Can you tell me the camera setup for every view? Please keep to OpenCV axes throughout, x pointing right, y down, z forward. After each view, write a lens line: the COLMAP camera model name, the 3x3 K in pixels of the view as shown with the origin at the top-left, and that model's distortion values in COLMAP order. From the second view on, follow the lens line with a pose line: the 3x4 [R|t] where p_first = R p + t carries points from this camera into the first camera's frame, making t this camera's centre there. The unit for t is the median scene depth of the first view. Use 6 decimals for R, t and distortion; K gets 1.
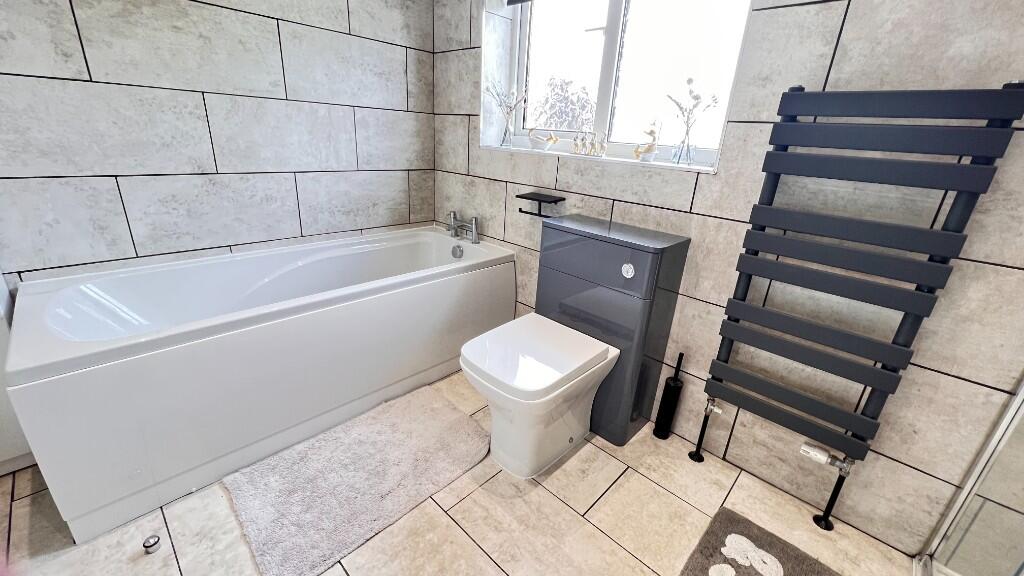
lens RADIAL K [[408.7, 0, 508.3], [0, 408.7, 284.2], [0, 0, 1]] dist [-0.000616, -0.000365]
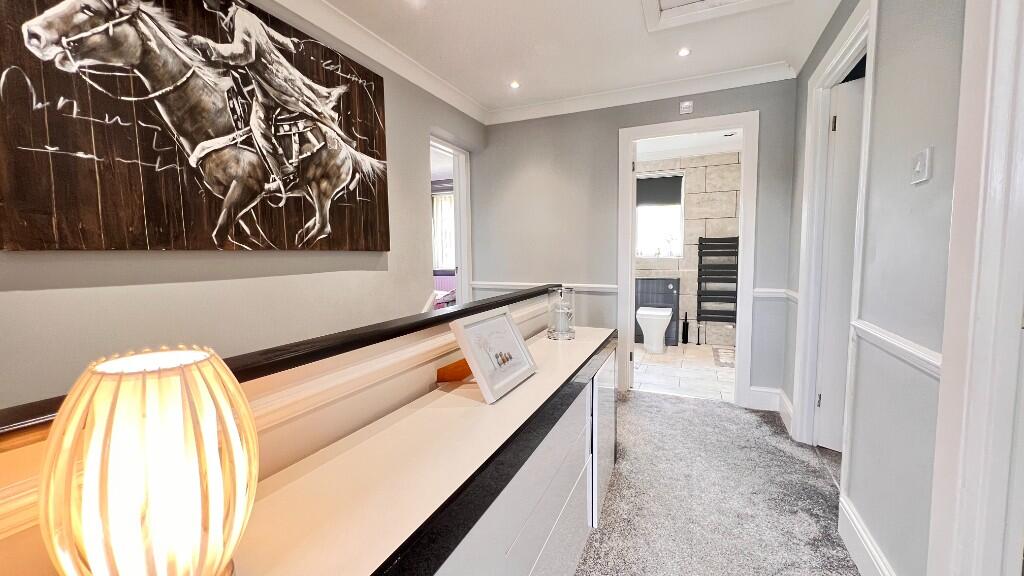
lens RADIAL K [[408.7, 0, 514.9], [0, 408.7, 287.3], [0, 0, 1]] dist [-0.000616, -0.000365]
pose [[0.936435, -0.102302, 0.335594, -2.196007], [0.188578, 0.953384, -0.235577, 0.562378], [-0.295850, 0.283888, 0.912075, -1.842335]]
